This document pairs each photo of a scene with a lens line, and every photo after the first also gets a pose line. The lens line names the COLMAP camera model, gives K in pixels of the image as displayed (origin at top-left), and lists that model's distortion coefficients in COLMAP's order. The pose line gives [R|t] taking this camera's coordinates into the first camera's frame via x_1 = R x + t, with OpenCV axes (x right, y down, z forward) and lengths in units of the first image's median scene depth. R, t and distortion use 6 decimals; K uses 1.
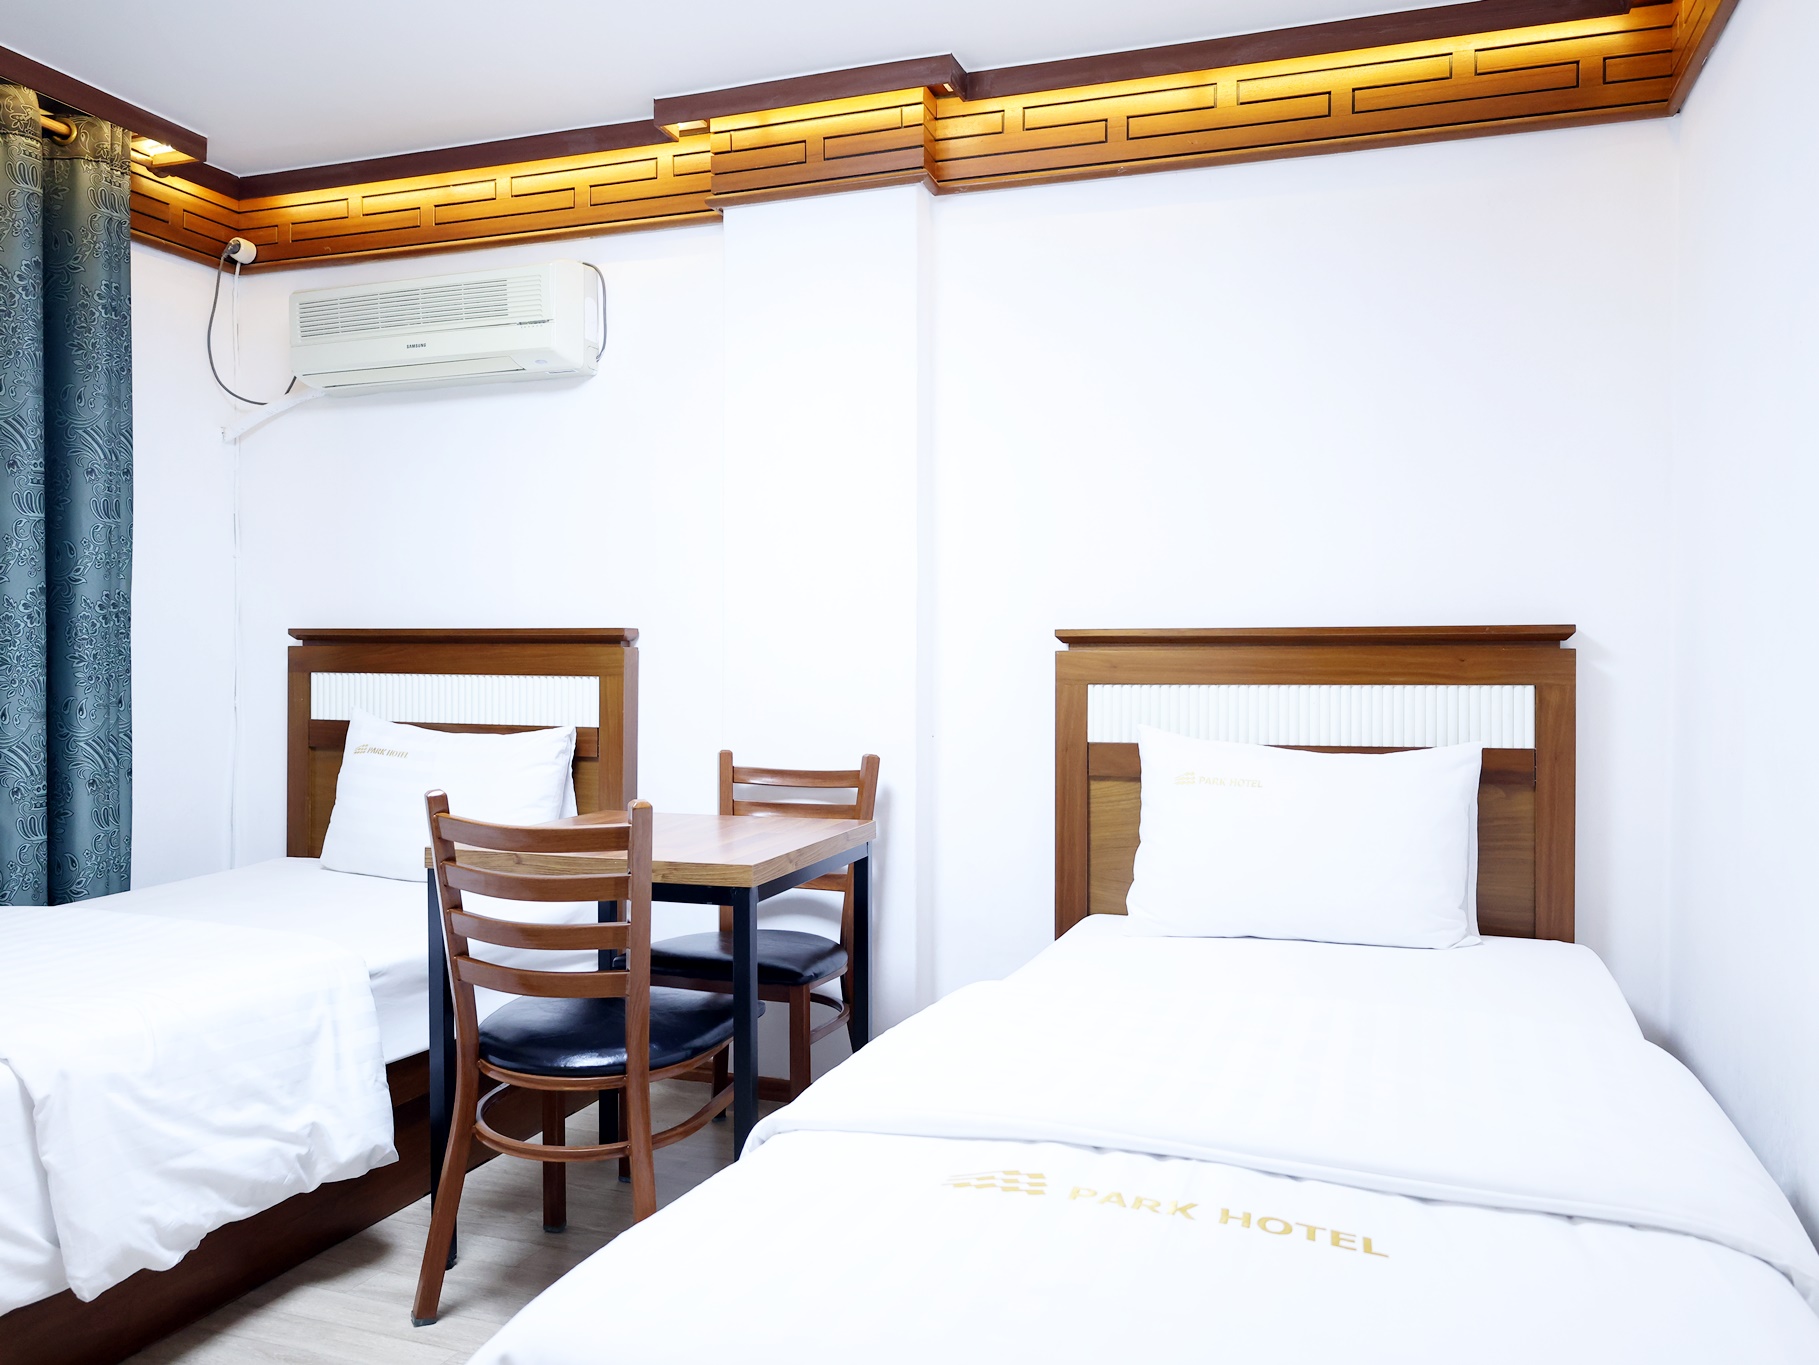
lens RADIAL K [[1358.6, 0, 908.1], [0, 1358.6, 678.6], [0, 0, 1]] dist [-0.023206, 0.004190]
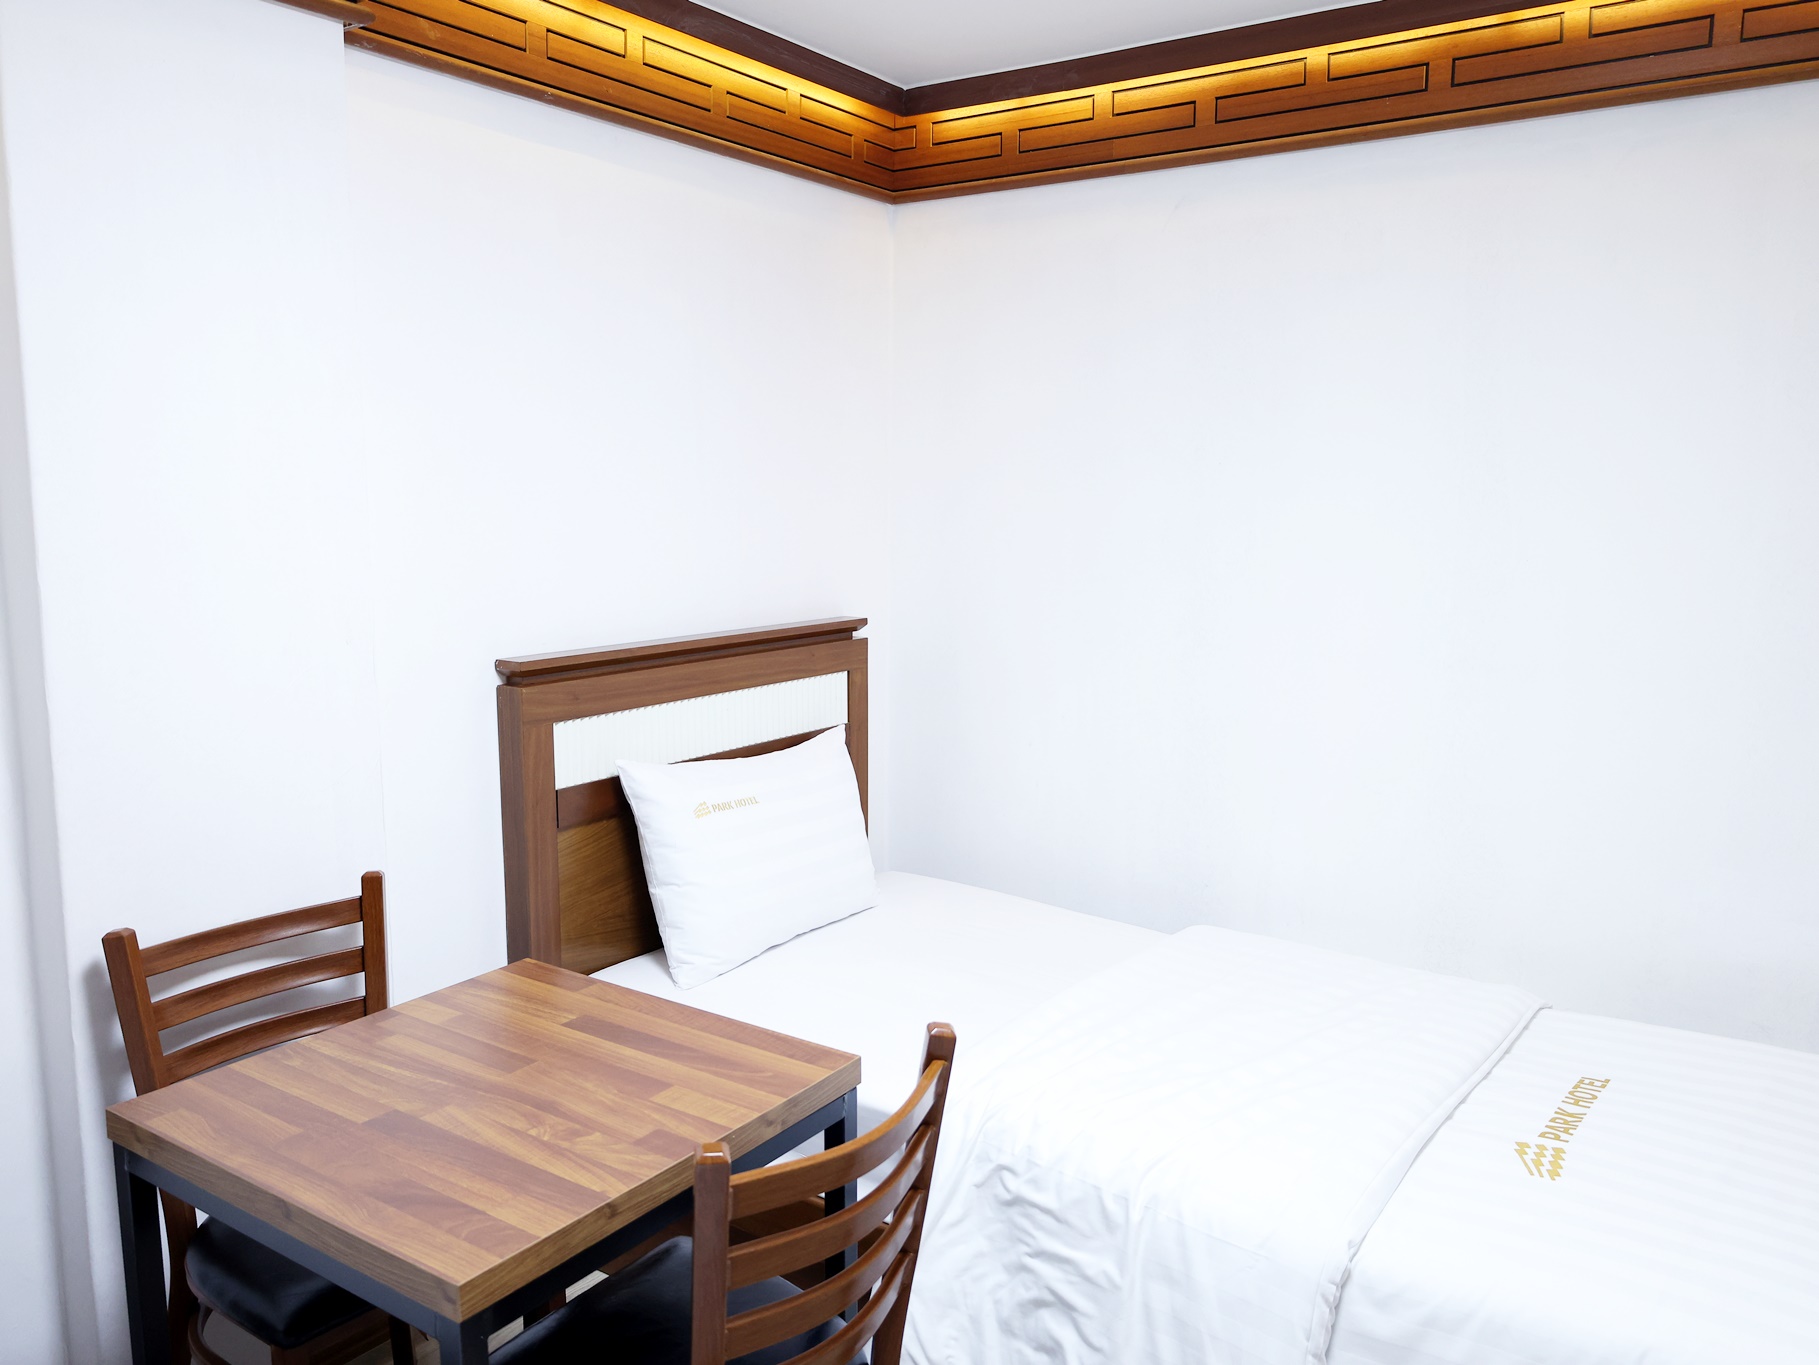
lens RADIAL K [[1358.6, 0, 911.2], [0, 1358.6, 680.0], [0, 0, 1]] dist [-0.023206, 0.004190]
pose [[0.284730, -0.131841, 0.949498, -0.653817], [0.001652, 0.990563, 0.137047, -0.148554], [-0.958606, -0.037453, 0.282261, 0.591255]]
